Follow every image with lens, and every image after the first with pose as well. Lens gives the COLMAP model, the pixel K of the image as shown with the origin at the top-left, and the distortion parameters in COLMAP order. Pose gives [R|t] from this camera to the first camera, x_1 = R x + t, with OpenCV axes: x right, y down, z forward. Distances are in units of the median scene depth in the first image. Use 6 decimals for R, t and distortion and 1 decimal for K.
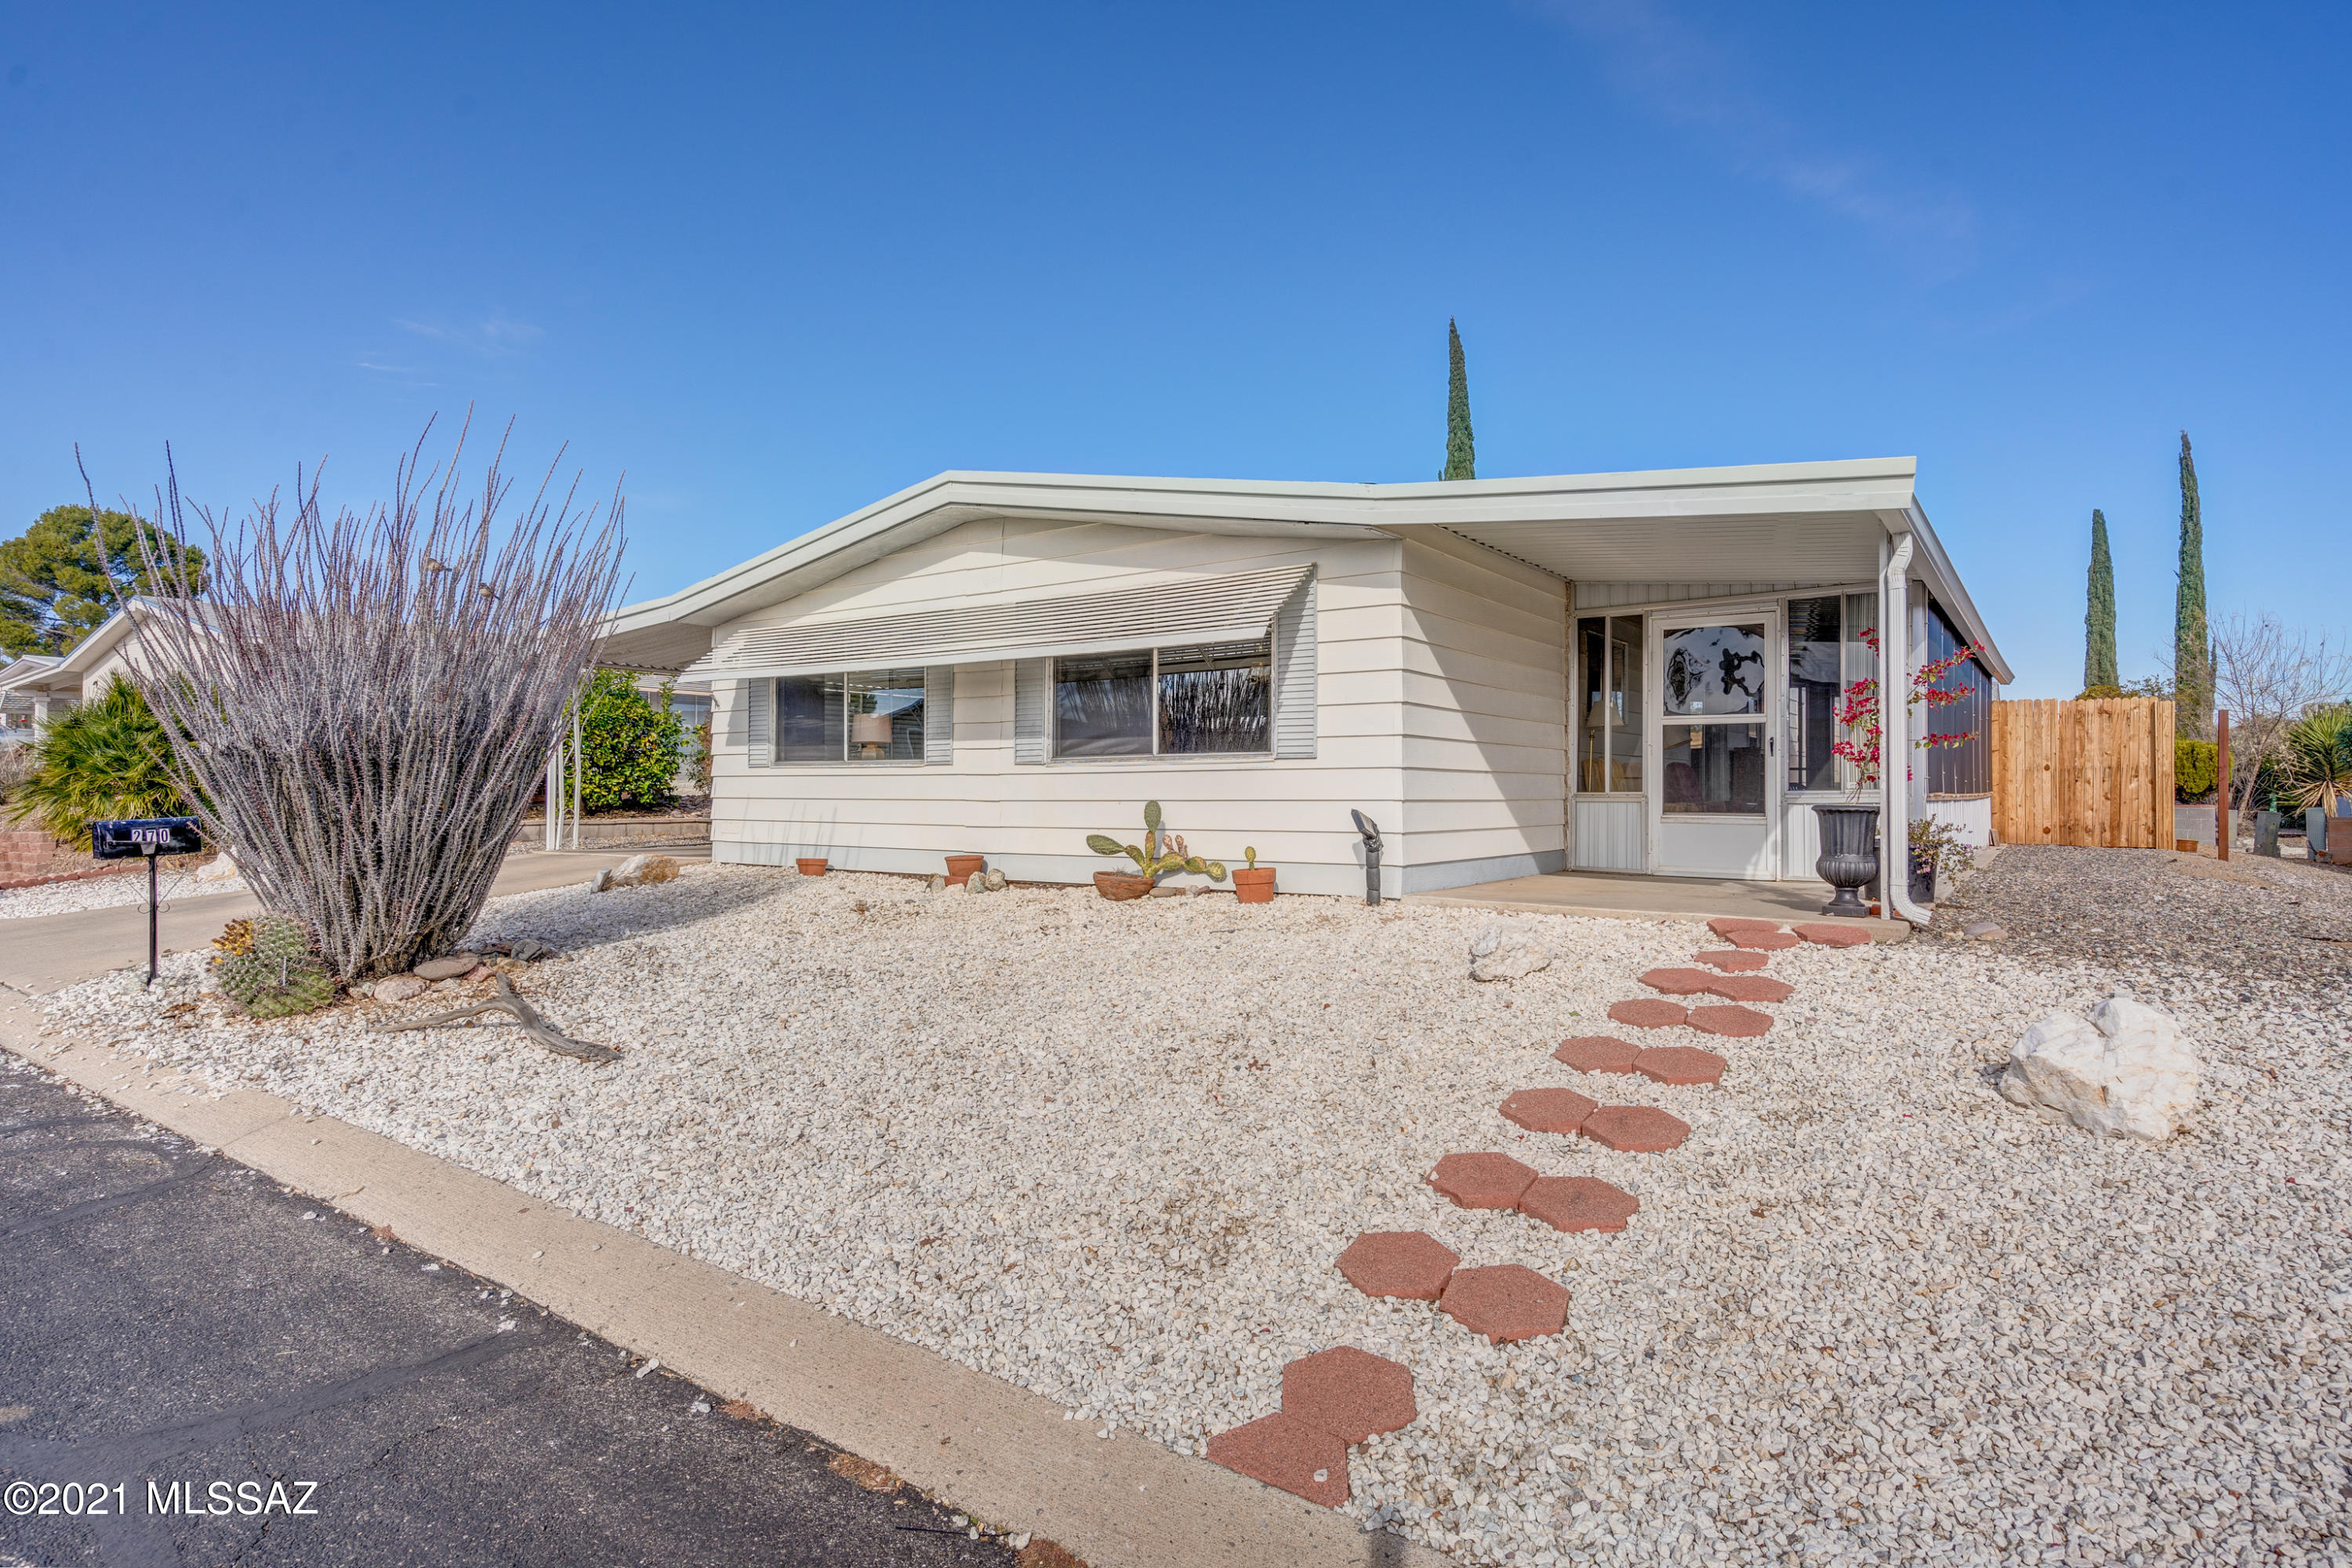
lens RADIAL K [[1248.0, 0, 1176.0], [0, 1248.0, 784.0], [0, 0, 1]] dist [0.001426, 0.000183]
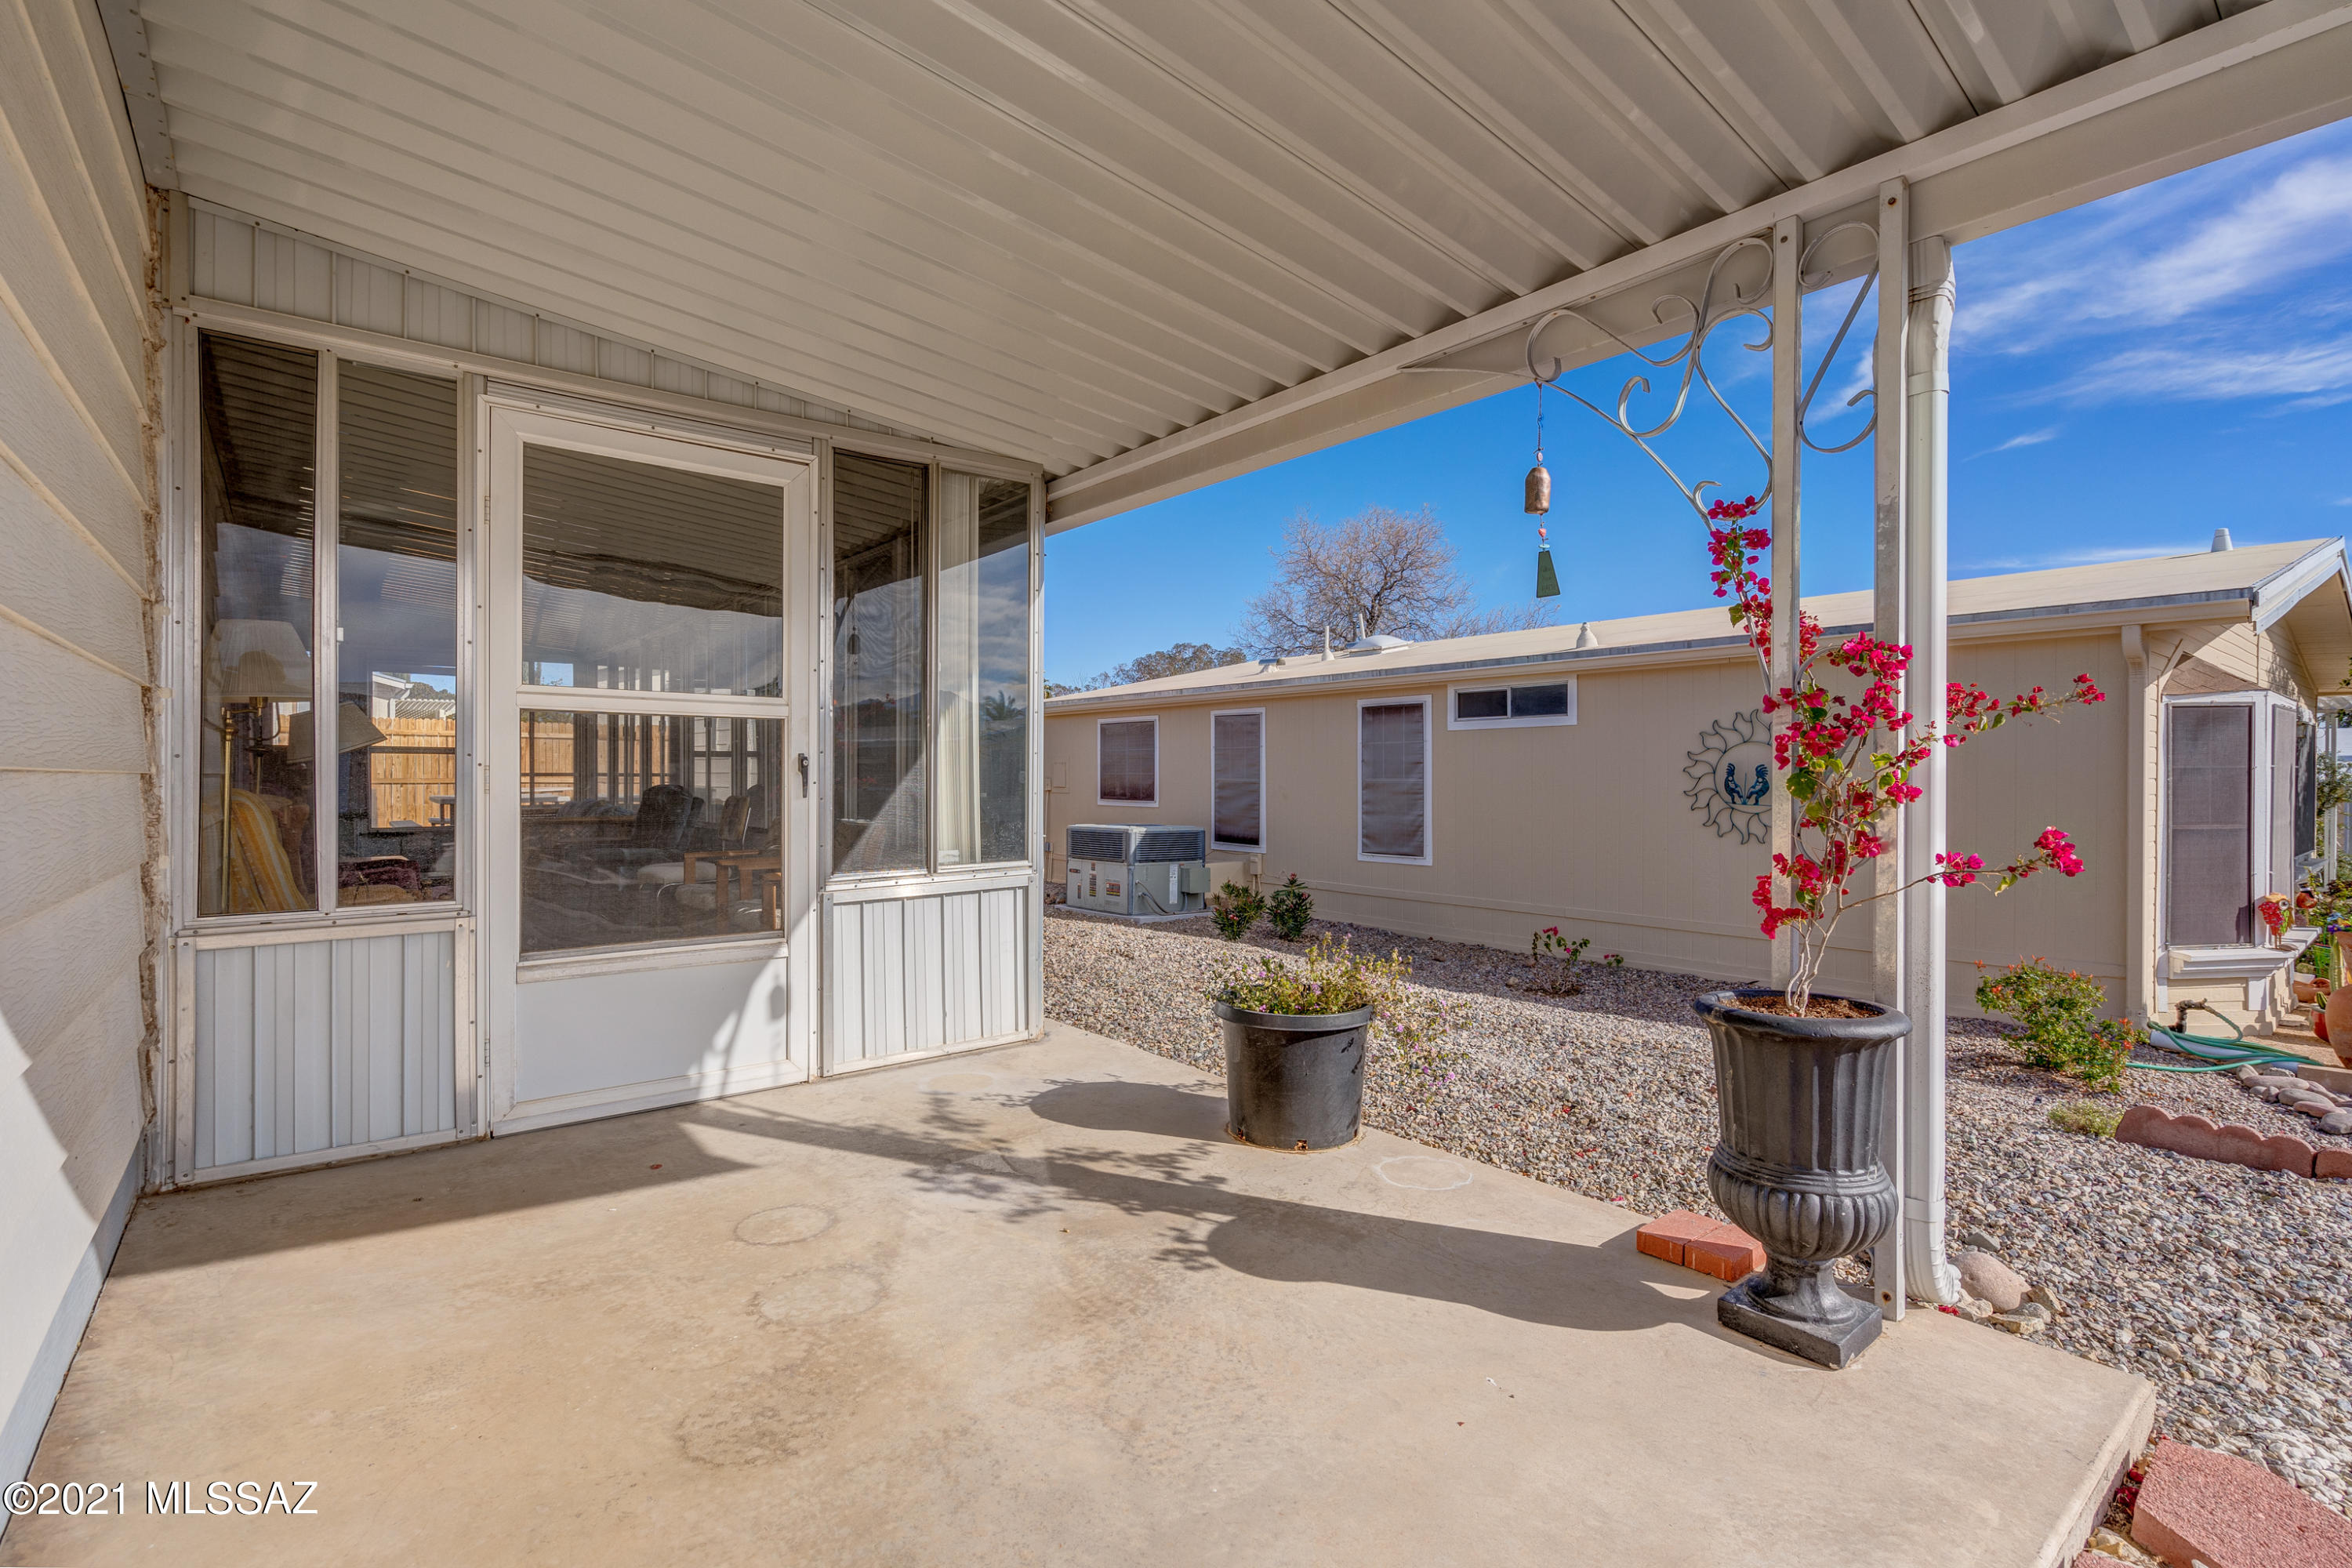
lens RADIAL K [[1082.4, 0, 1180.2], [0, 1082.4, 792.1], [0, 0, 1]] dist [-0.000443, 0.000400]
pose [[0.262369, -0.018767, 0.964785, 0.156707], [-0.003193, 0.999789, 0.020316, -0.034850], [-0.964962, -0.008411, 0.262253, 0.820457]]
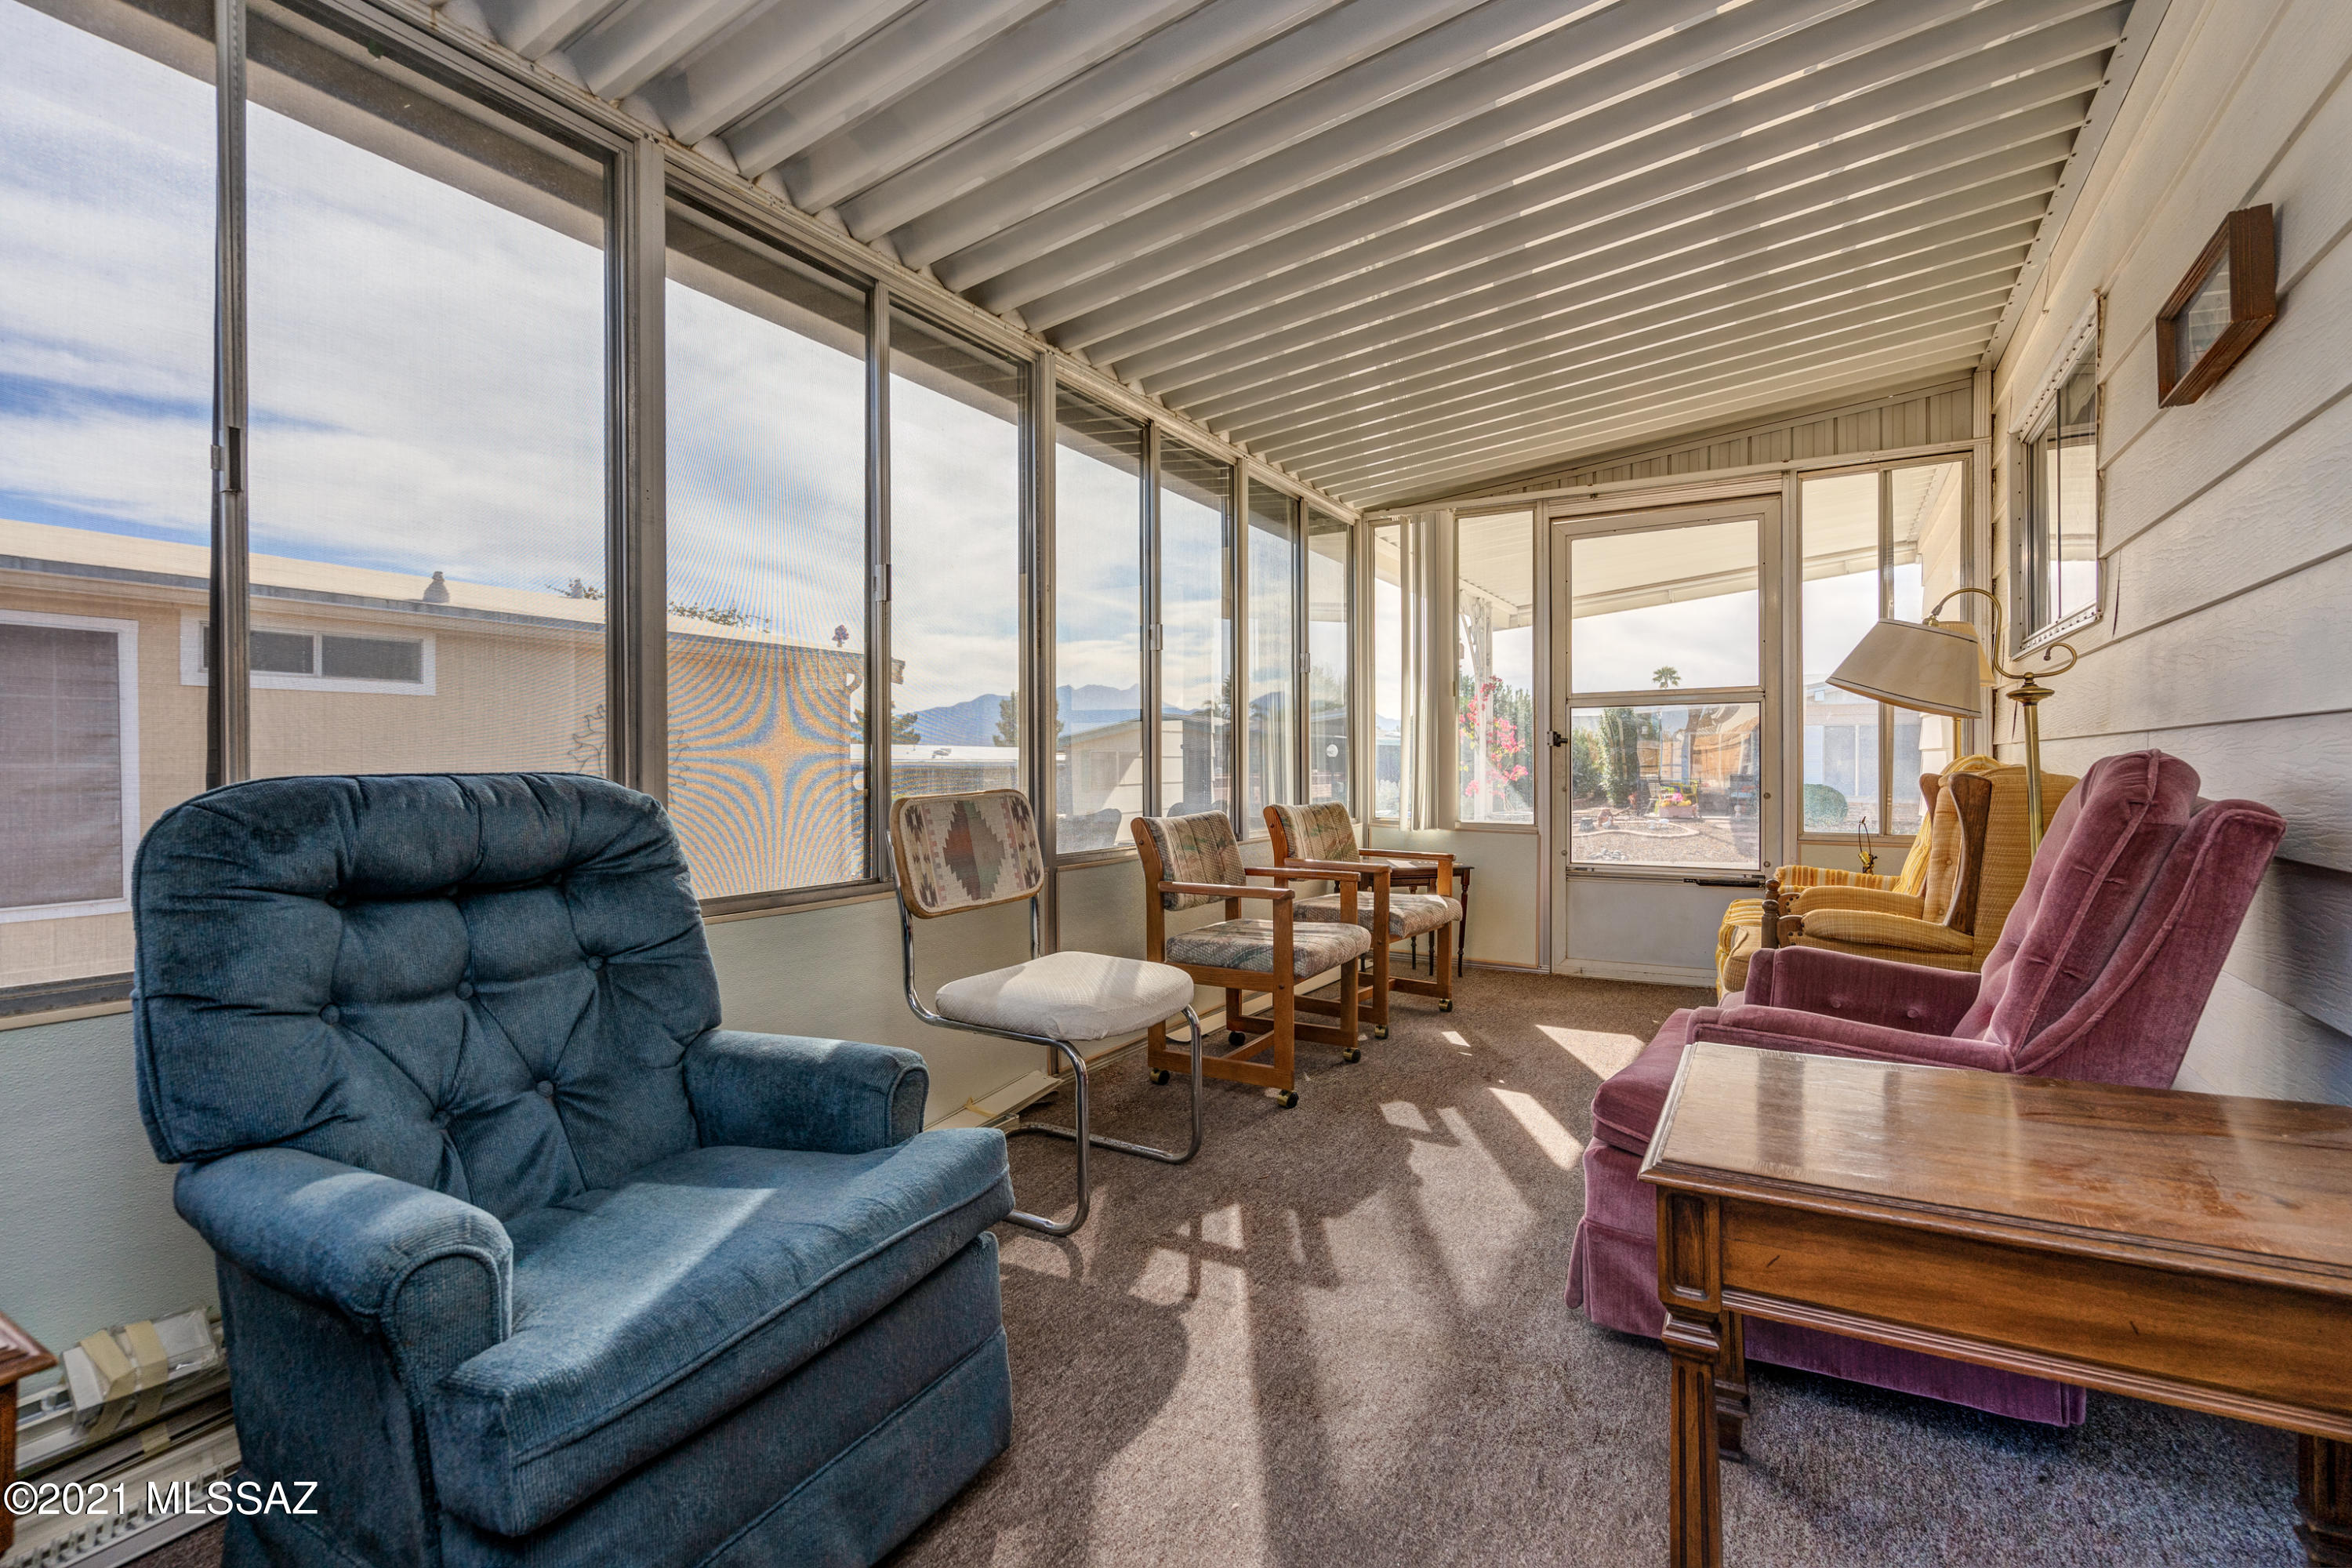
lens RADIAL K [[1056.6, 0, 1176.0], [0, 1056.6, 784.0], [0, 0, 1]] dist [-0.001667, -0.000056]
pose [[-0.996666, 0.008122, -0.081187, 0.766675], [0.007087, 0.999890, 0.013028, -0.018068], [0.081284, 0.012409, -0.996614, 1.590258]]
